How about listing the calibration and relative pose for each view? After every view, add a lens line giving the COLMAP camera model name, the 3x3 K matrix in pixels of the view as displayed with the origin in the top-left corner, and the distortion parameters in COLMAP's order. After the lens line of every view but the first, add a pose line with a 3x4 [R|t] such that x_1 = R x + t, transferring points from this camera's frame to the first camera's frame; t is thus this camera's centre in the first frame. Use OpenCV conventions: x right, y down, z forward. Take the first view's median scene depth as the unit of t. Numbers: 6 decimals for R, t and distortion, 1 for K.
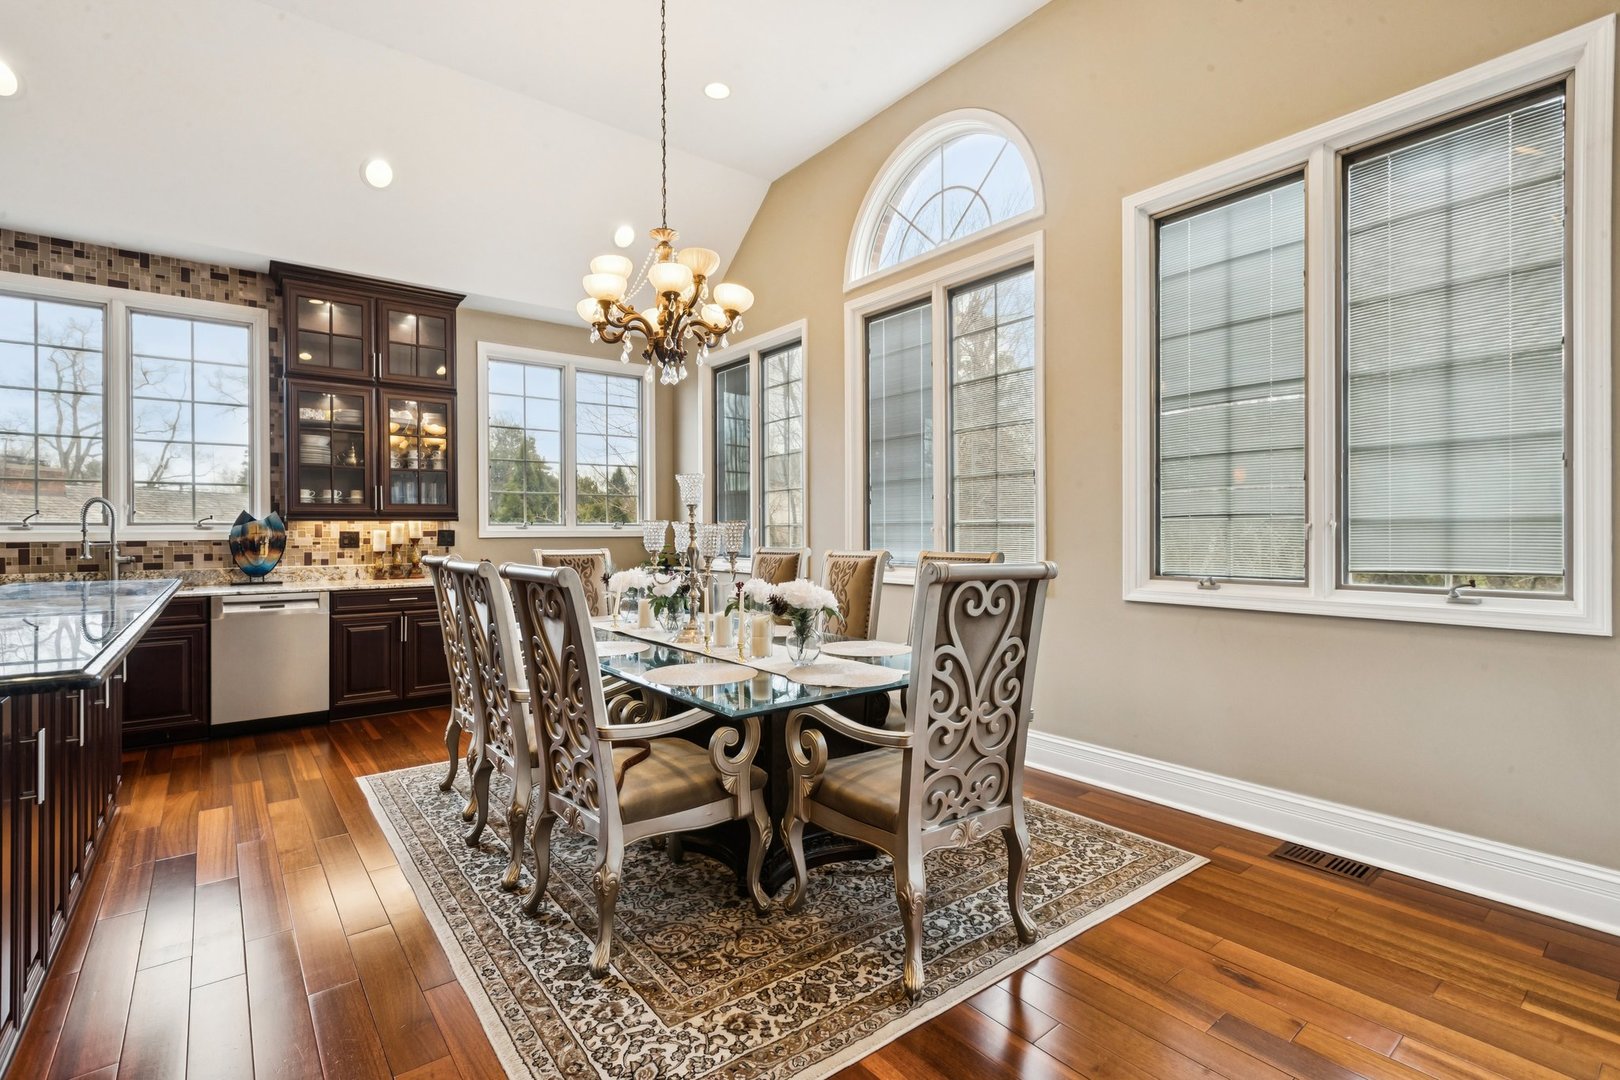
lens RADIAL K [[740.1, 0, 810.3], [0, 740.1, 537.5], [0, 0, 1]] dist [0.004259, -0.001392]
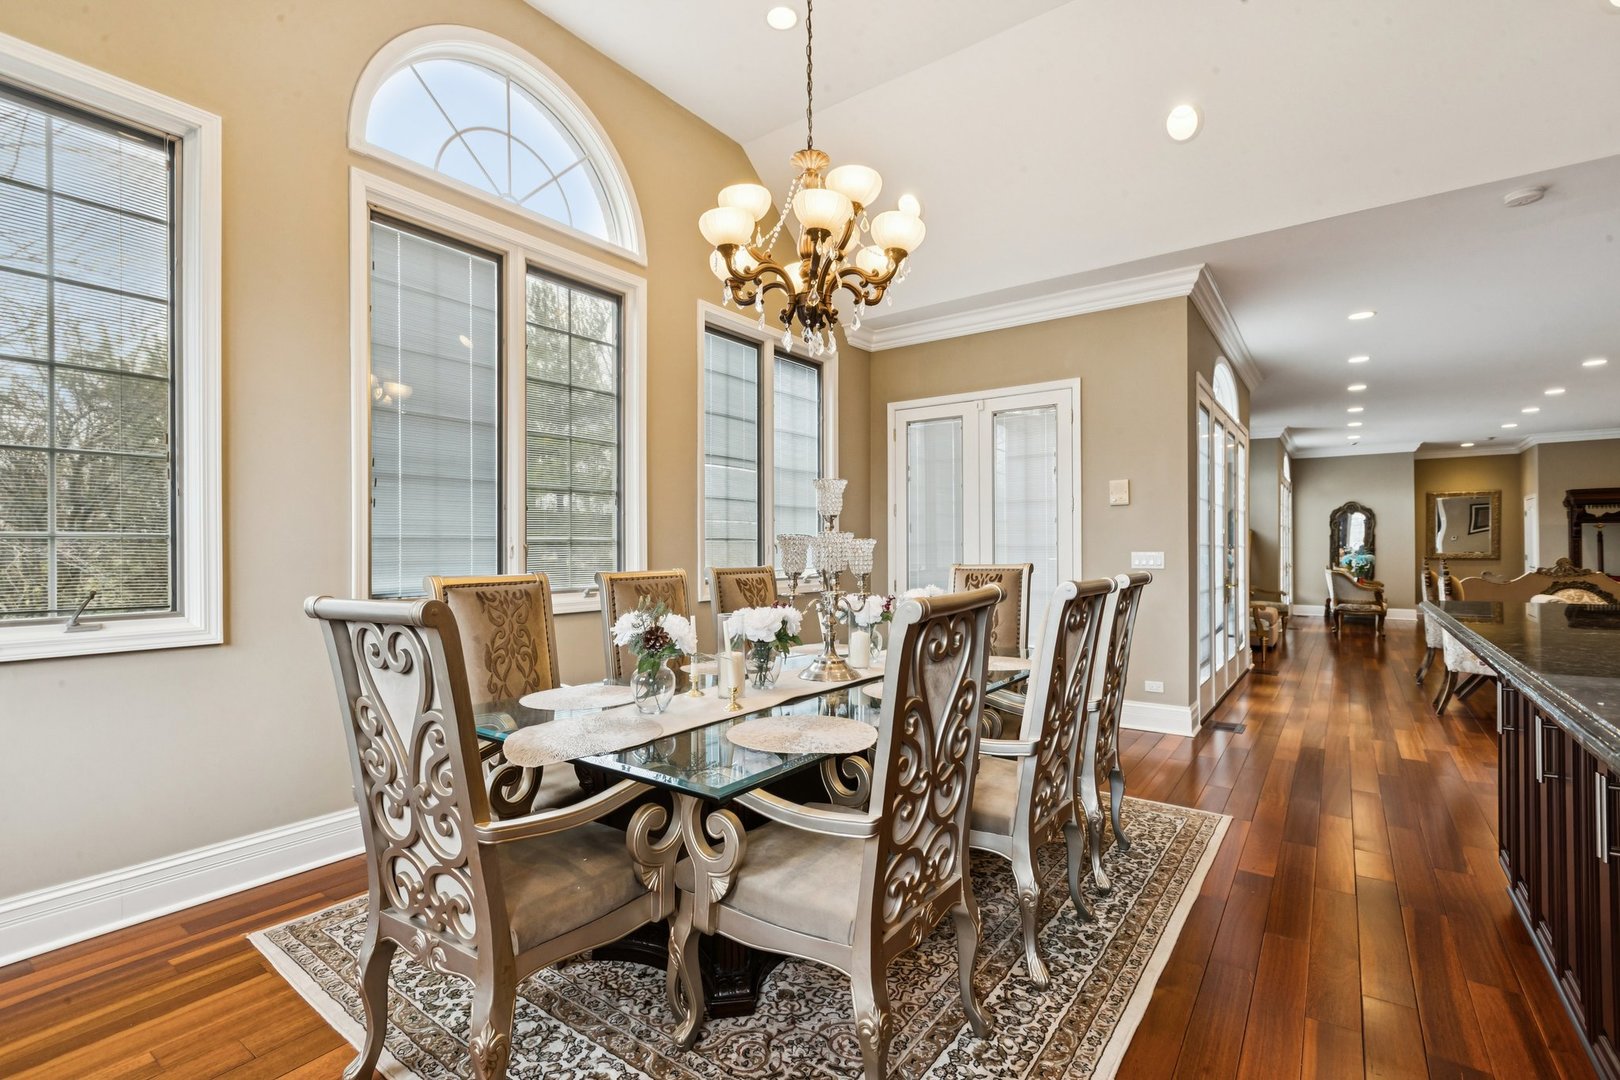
lens RADIAL K [[740.1, 0, 811.0], [0, 740.1, 543.1], [0, 0, 1]] dist [0.004259, -0.001392]
pose [[-0.270679, 0.013342, 0.962577, -0.655580], [0.013395, 0.999859, -0.010092, -0.002195], [-0.962576, 0.010162, -0.270820, 0.847933]]
